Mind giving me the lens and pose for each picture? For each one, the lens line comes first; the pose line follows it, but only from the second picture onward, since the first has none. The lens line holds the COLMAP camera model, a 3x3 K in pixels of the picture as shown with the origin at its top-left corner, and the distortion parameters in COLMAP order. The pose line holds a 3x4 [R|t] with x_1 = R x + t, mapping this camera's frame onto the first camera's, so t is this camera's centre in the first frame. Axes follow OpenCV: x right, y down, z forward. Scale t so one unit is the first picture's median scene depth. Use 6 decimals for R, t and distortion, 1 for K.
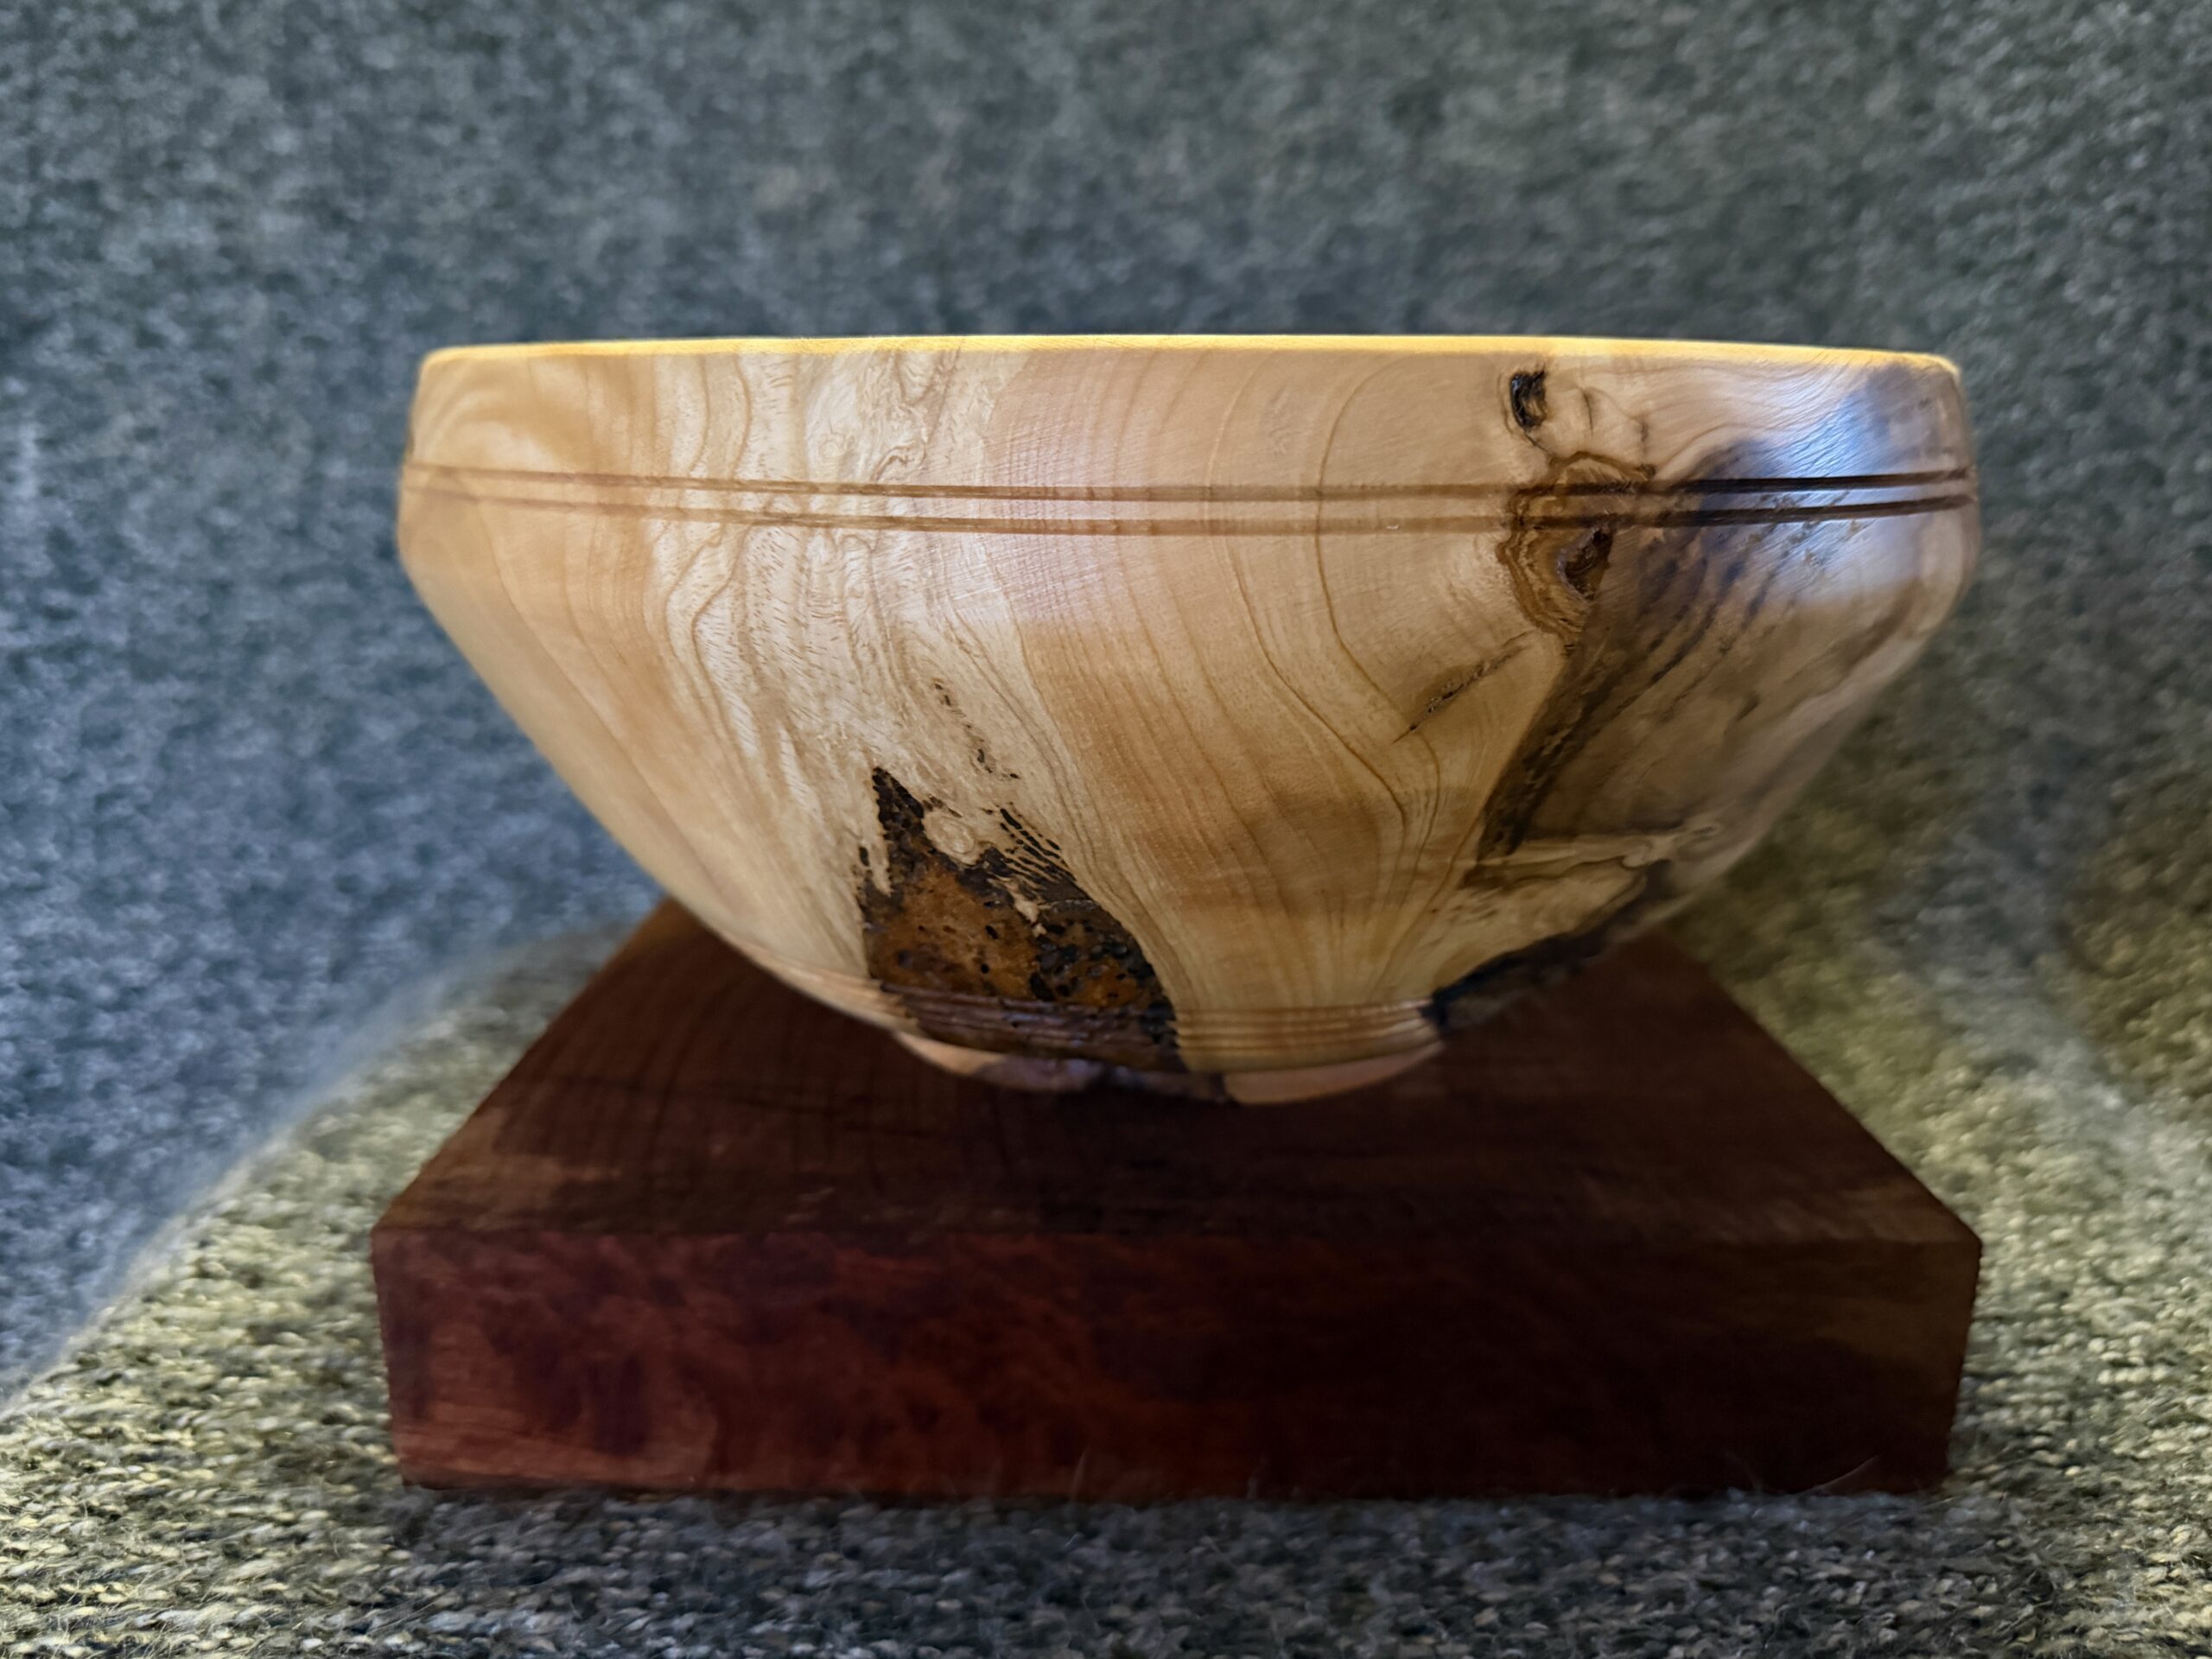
lens RADIAL K [[1631.9, 0, 1096.5], [0, 1631.9, 852.1], [0, 0, 1]] dist [-0.004023, -0.002421]
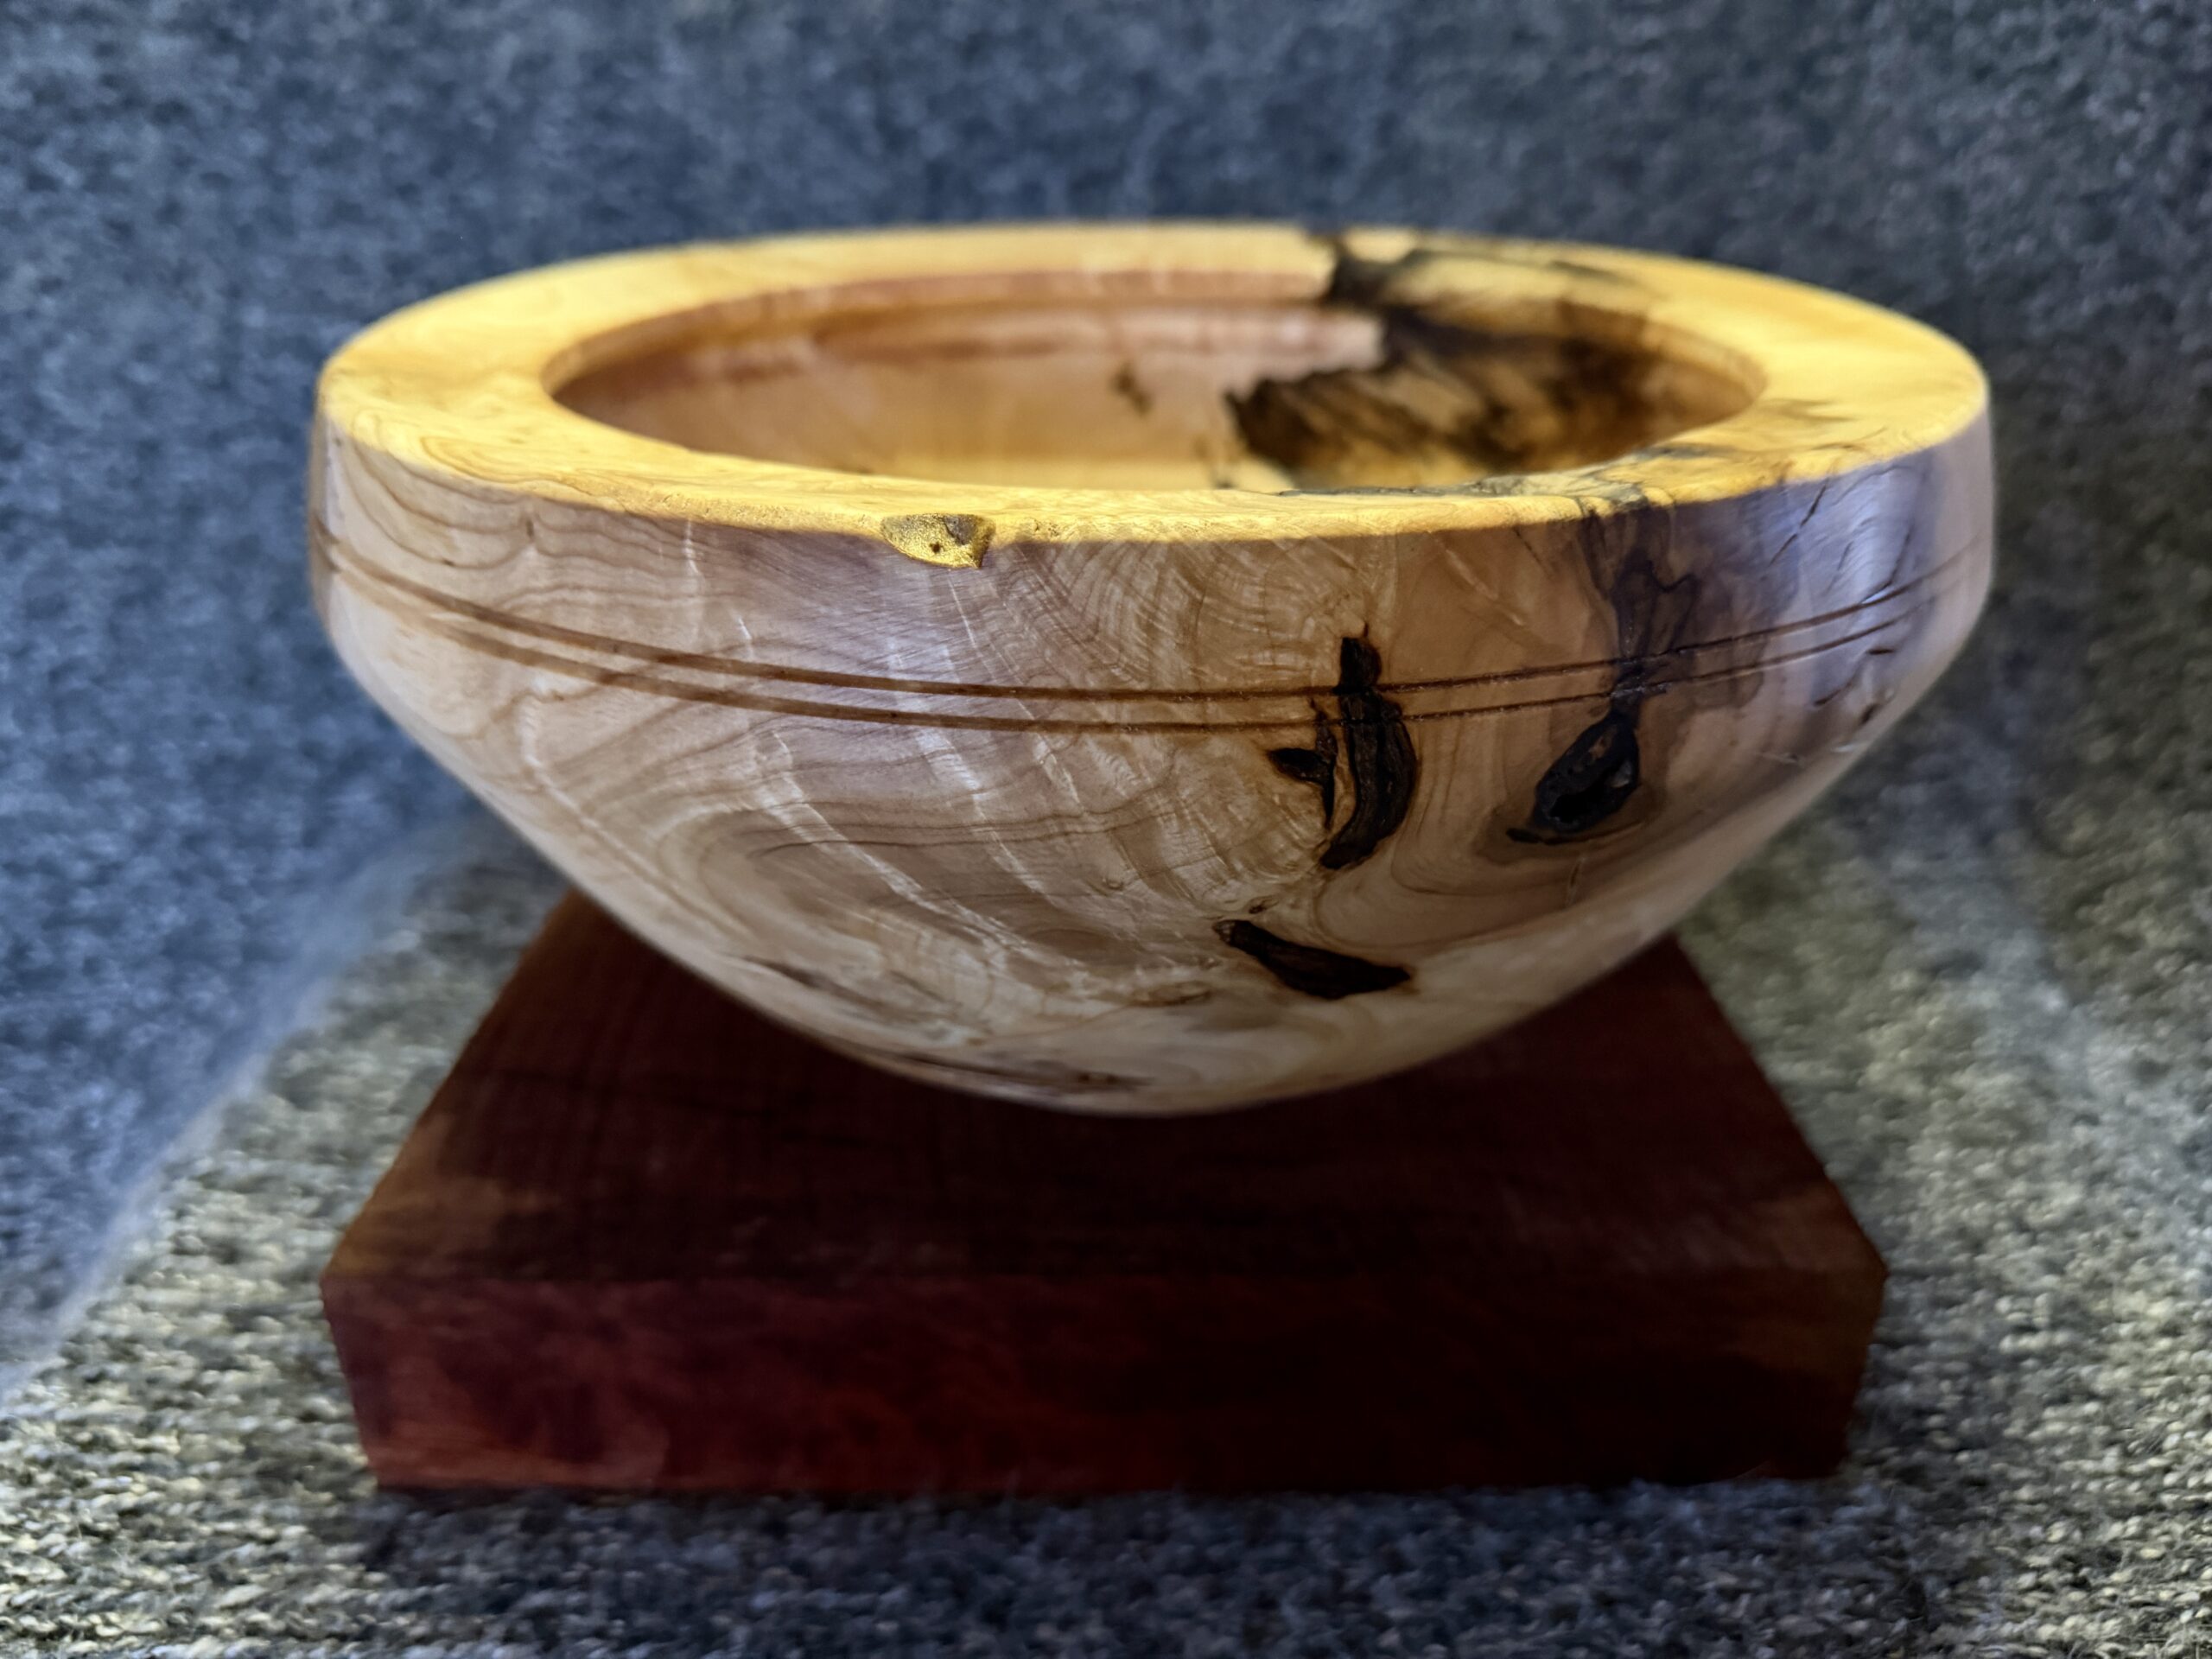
lens RADIAL K [[1616.8, 0, 1089.4], [0, 1616.8, 843.2], [0, 0, 1]] dist [-0.013628, 0.003288]
pose [[0.999776, -0.019381, -0.008548, 0.038454], [0.020596, 0.983739, 0.178419, -0.144535], [0.004952, -0.178555, 0.983917, 0.034885]]
